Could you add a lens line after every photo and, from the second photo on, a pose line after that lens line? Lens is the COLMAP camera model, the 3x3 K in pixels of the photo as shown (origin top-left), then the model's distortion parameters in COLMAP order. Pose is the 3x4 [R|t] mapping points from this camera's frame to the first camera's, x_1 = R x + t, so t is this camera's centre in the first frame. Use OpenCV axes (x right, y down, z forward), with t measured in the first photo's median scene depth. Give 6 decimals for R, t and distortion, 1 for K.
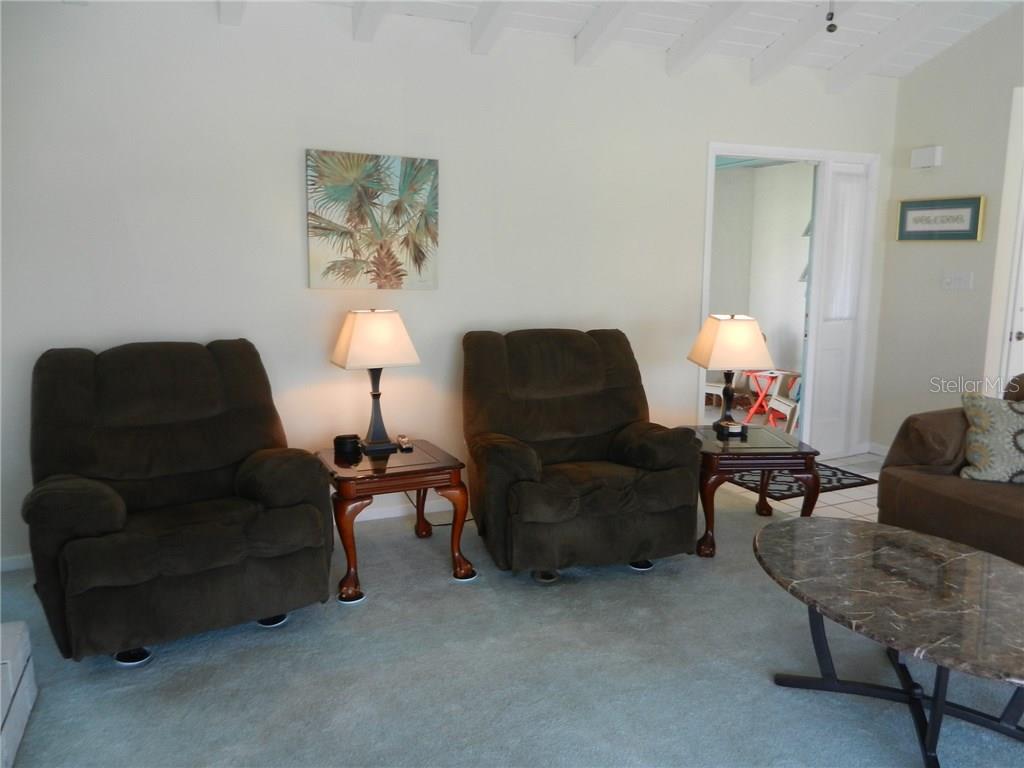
lens RADIAL K [[764.0, 0, 514.1], [0, 764.0, 384.4], [0, 0, 1]] dist [0.010127, -0.006575]
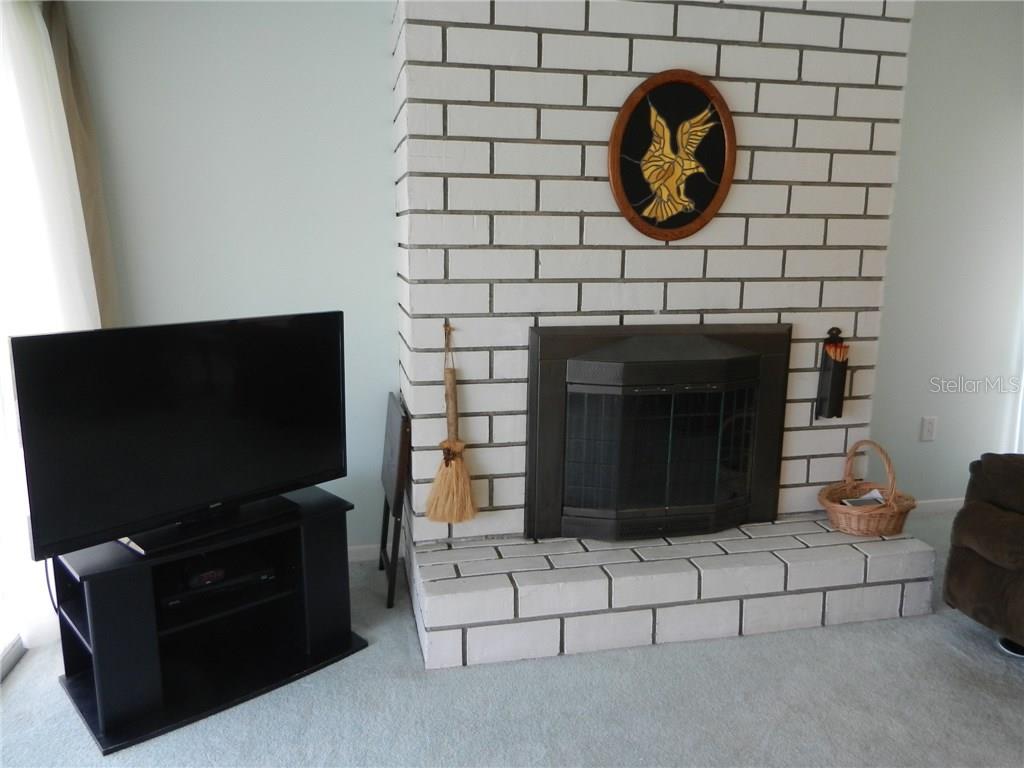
lens RADIAL K [[764.0, 0, 517.0], [0, 764.0, 381.2], [0, 0, 1]] dist [0.010127, -0.006575]
pose [[-0.207631, 0.178051, -0.961867, 0.351939], [-0.162270, 0.963403, 0.213363, -0.049810], [0.964654, 0.200383, -0.171140, 0.347911]]
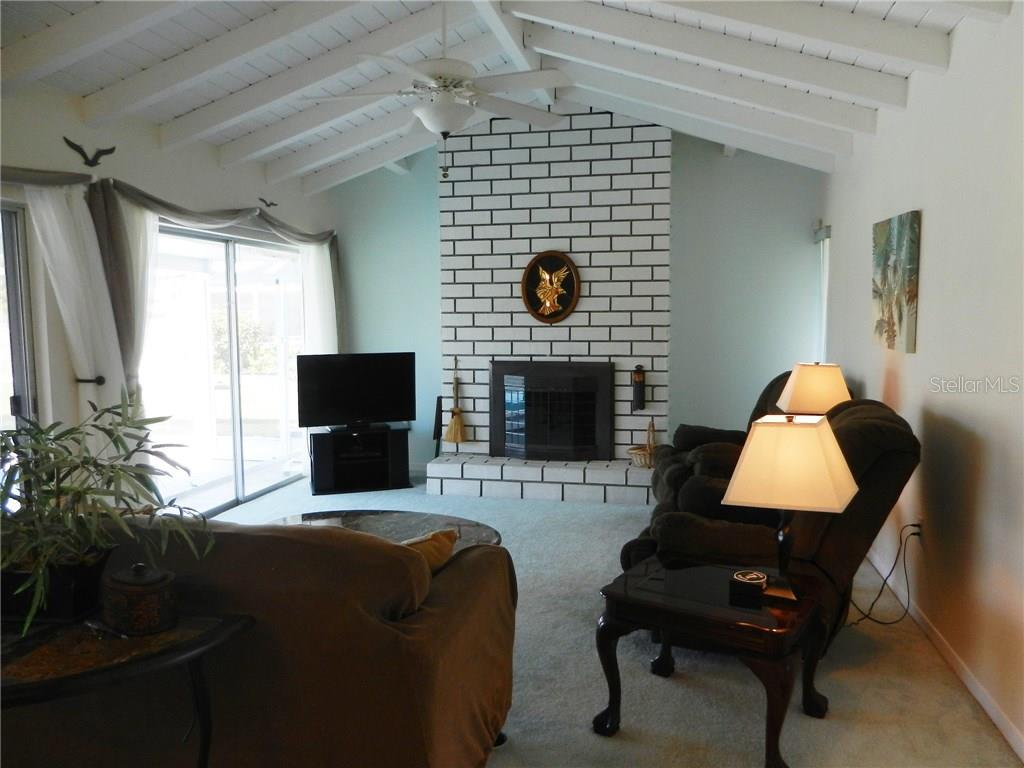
lens RADIAL K [[764.0, 0, 507.7], [0, 764.0, 380.9], [0, 0, 1]] dist [0.010127, -0.006575]
pose [[-0.602986, 0.072073, -0.794489, 0.948287], [-0.121818, 0.975912, 0.180985, -0.209858], [0.788396, 0.205915, -0.579682, 1.226485]]
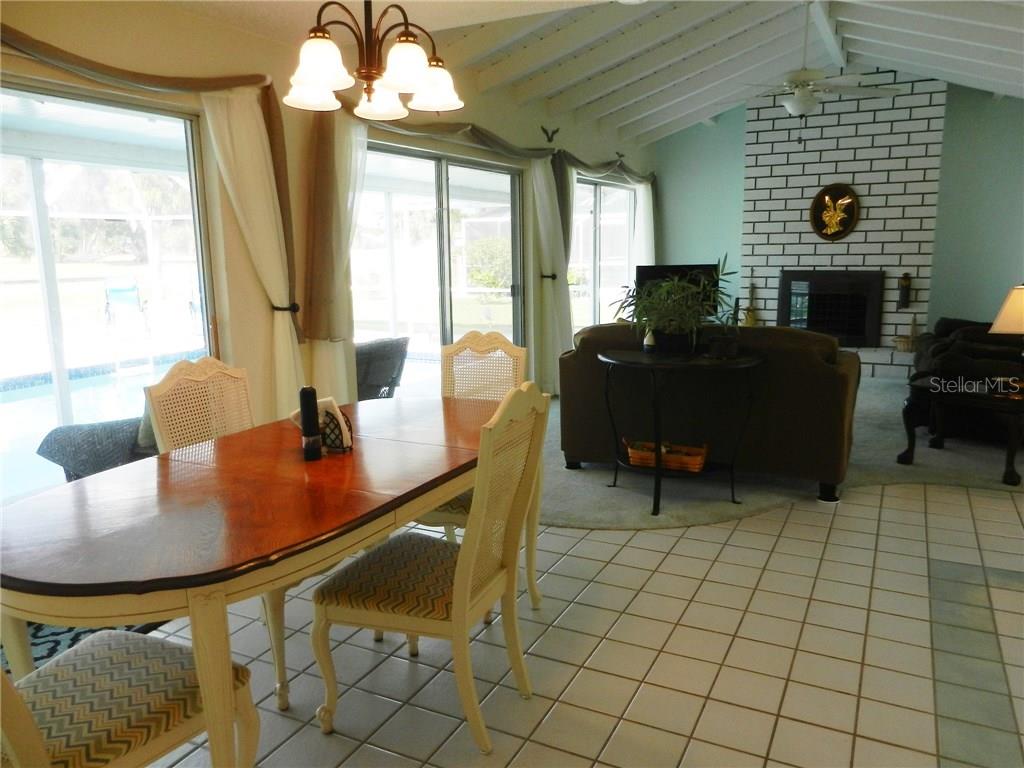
lens RADIAL K [[764.0, 0, 510.4], [0, 764.0, 383.2], [0, 0, 1]] dist [0.010127, -0.006575]
pose [[-0.783476, 0.122177, -0.609294, 1.621405], [-0.084454, 0.950451, 0.299184, -0.229561], [0.615657, 0.285861, -0.734337, 1.446096]]
